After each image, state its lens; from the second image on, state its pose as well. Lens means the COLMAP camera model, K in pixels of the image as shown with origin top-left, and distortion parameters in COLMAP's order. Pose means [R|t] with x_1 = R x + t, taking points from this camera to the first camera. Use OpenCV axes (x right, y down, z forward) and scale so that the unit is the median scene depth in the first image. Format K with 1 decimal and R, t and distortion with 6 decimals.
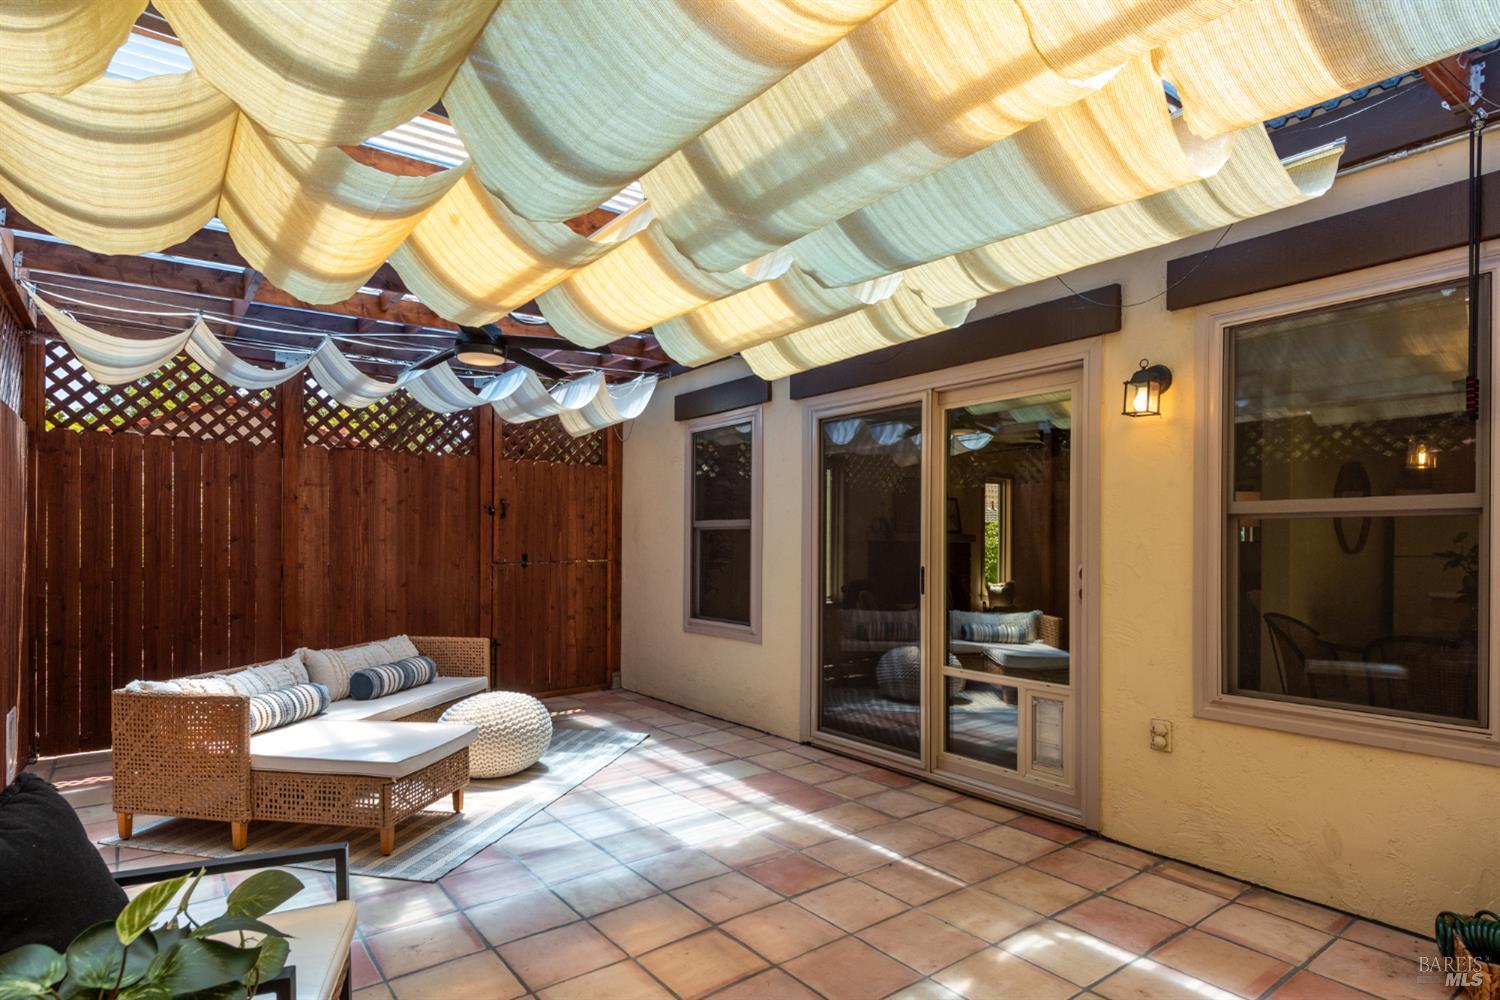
lens RADIAL K [[803.2, 0, 752.0], [0, 803.2, 539.6], [0, 0, 1]] dist [0.030113, -0.000457]
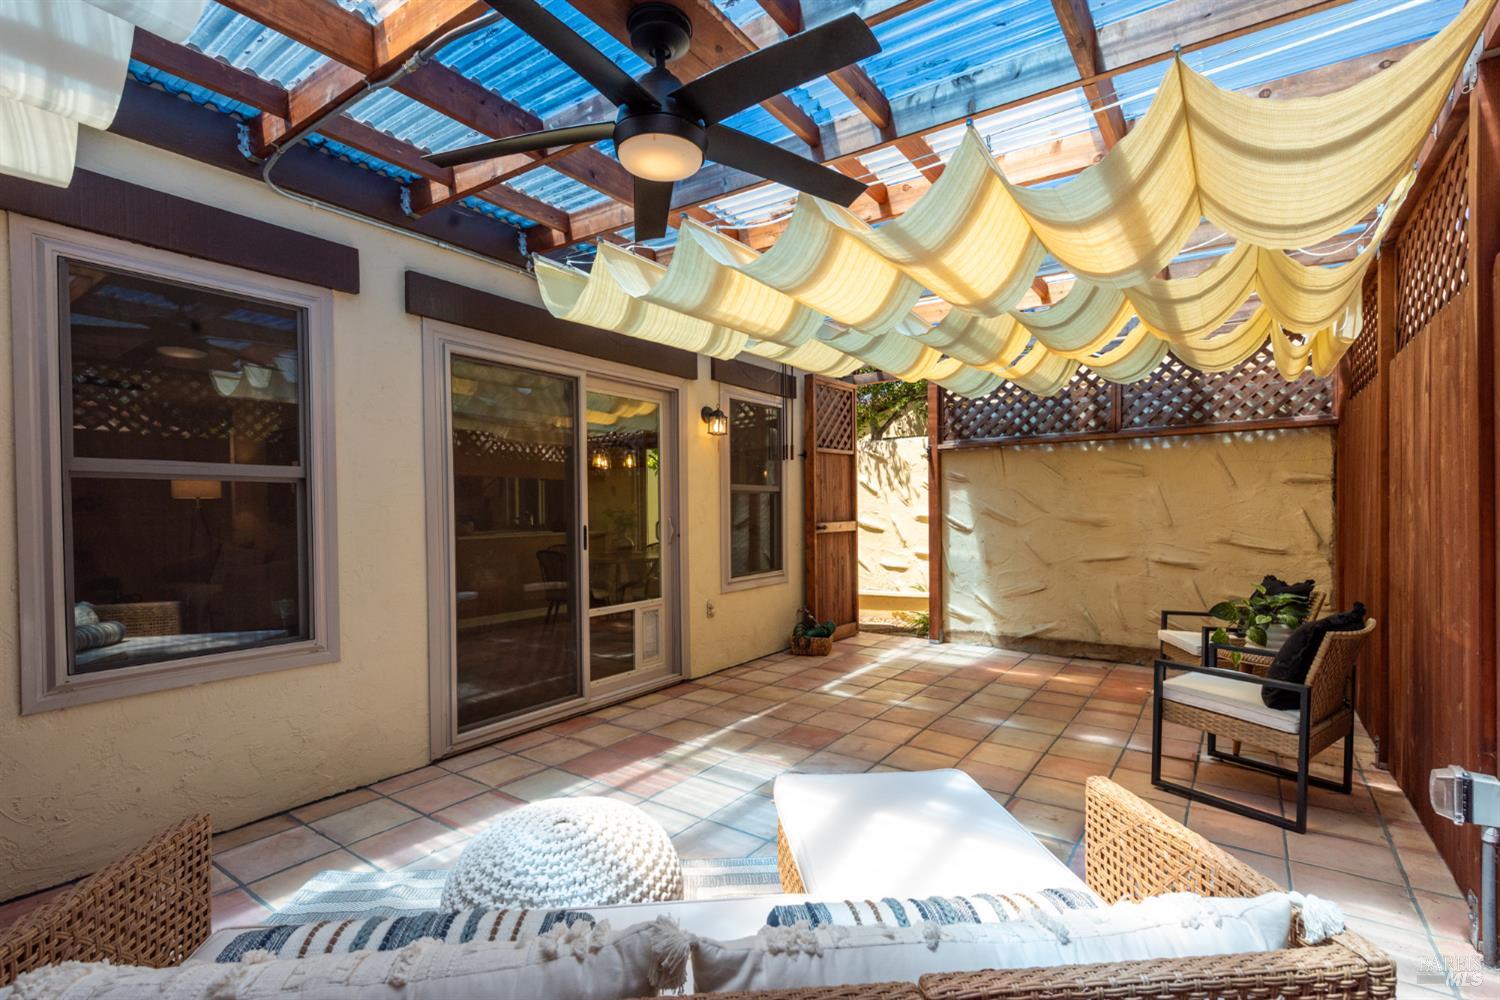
lens RADIAL K [[690.6, 0, 747.2], [0, 690.6, 520.2], [0, 0, 1]] dist [0.014086, -0.000214]
pose [[-0.300731, -0.017565, 0.953547, -0.752711], [0.002197, 0.999815, 0.019110, 0.007528], [-0.953706, 0.007842, -0.300637, 1.033568]]
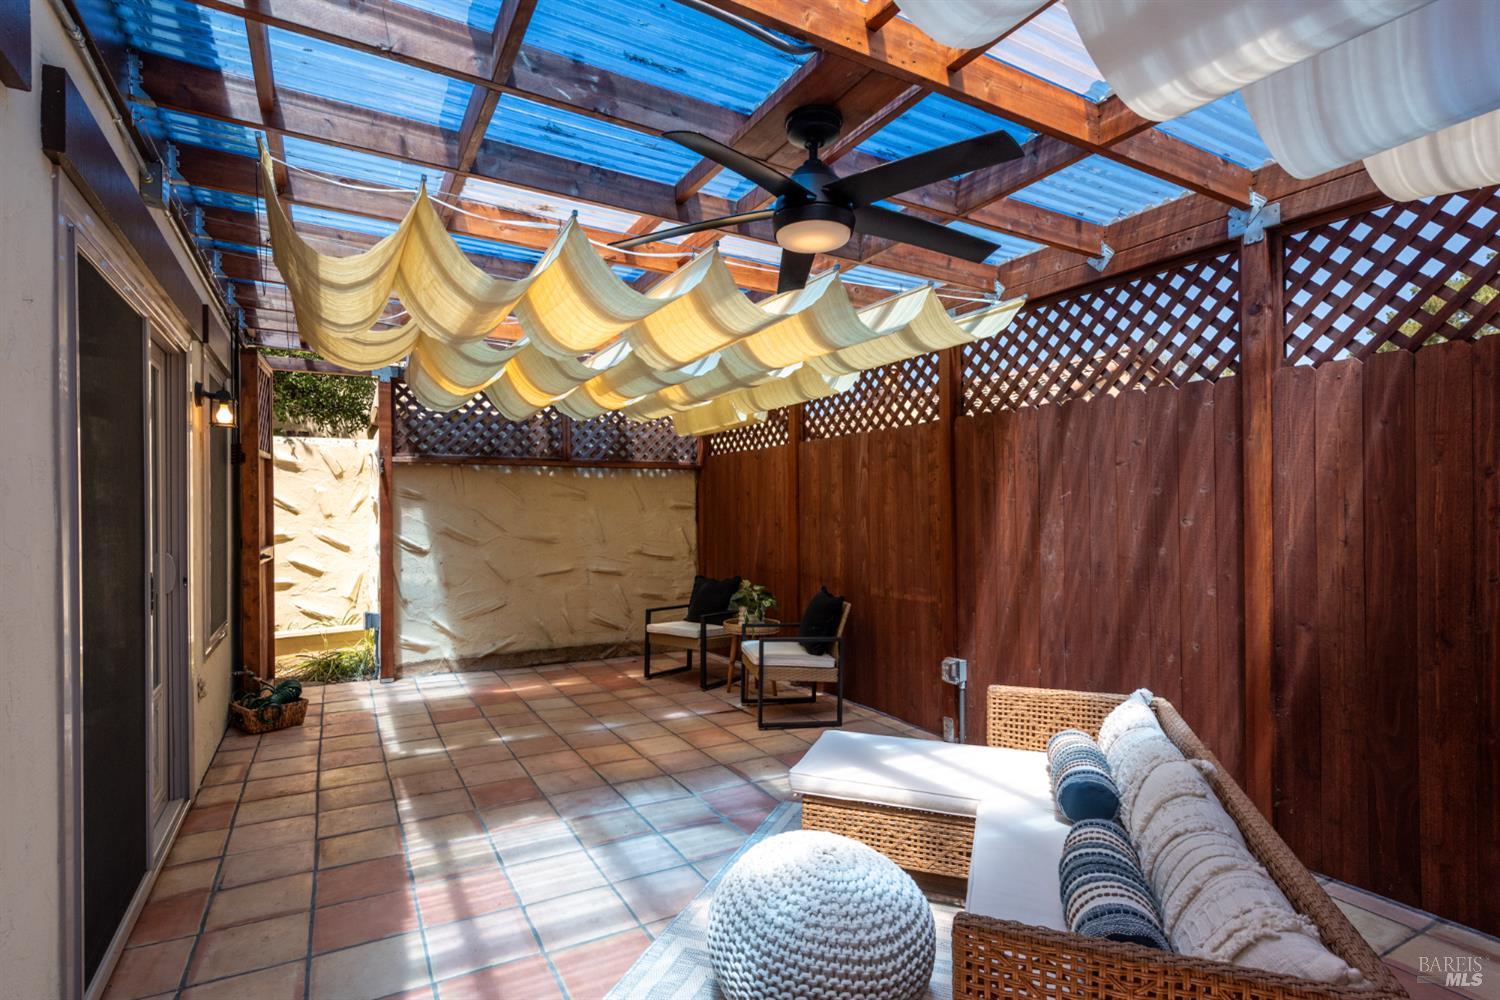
lens RADIAL K [[740.9, 0, 746.6], [0, 740.9, 512.3], [0, 0, 1]] dist [0.002493, -0.000060]
pose [[-0.990548, -0.001014, 0.137161, -0.340802], [-0.001214, 0.999998, -0.001376, -0.017642], [-0.137159, -0.001529, -0.990548, 1.480811]]
